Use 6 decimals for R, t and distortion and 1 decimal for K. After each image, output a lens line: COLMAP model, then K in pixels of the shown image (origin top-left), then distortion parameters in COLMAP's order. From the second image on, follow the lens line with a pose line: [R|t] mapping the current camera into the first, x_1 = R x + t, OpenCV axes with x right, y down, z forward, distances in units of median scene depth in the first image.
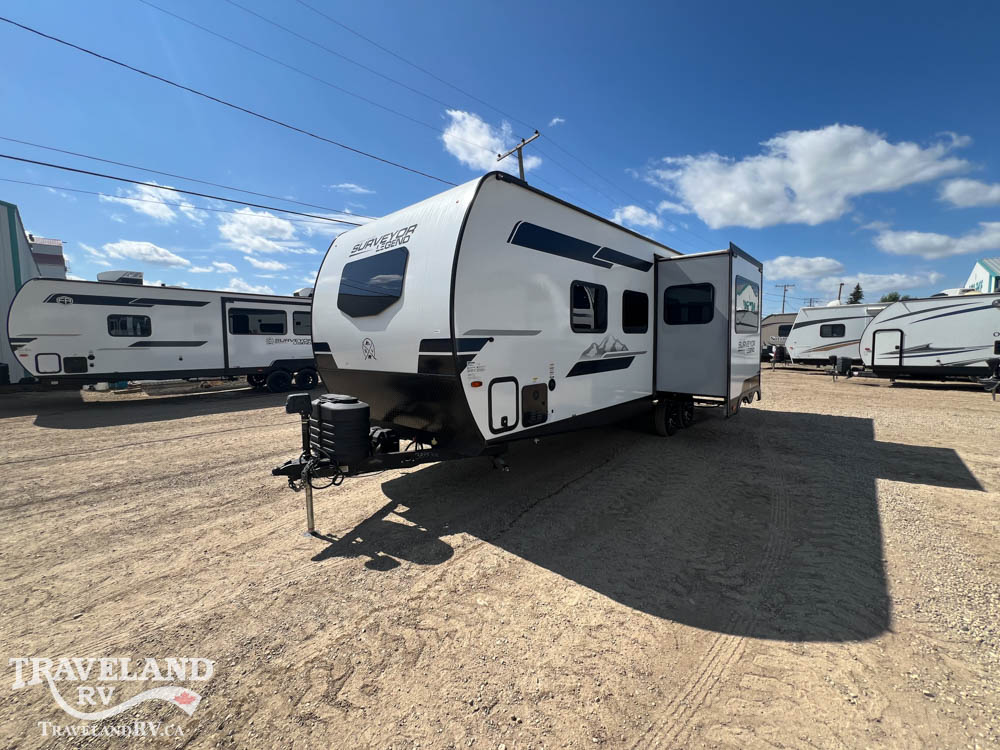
lens RADIAL K [[401.1, 0, 496.5], [0, 401.1, 375.1], [0, 0, 1]] dist [-0.002425, 0.000208]
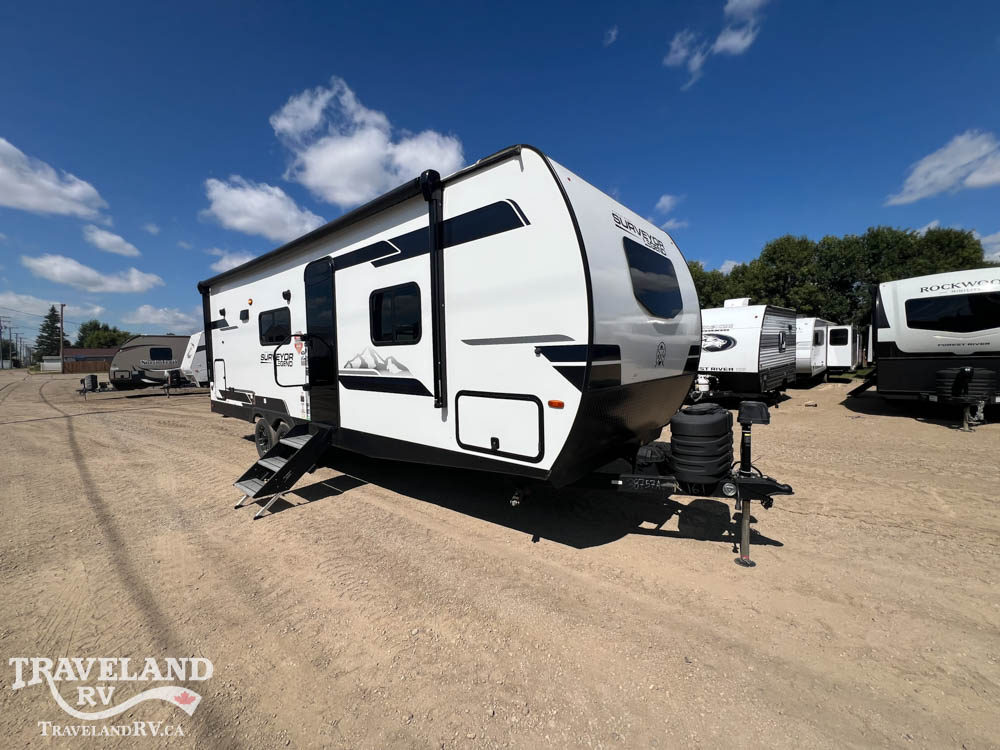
lens RADIAL K [[401.1, 0, 500.0], [0, 401.1, 375.0], [0, 0, 1]] dist [-0.000046, 0.000023]
pose [[-0.035831, -0.033936, 0.998781, -1.191039], [0.103725, 0.993899, 0.037492, -0.089135], [-0.993960, 0.104942, -0.032092, 1.387251]]
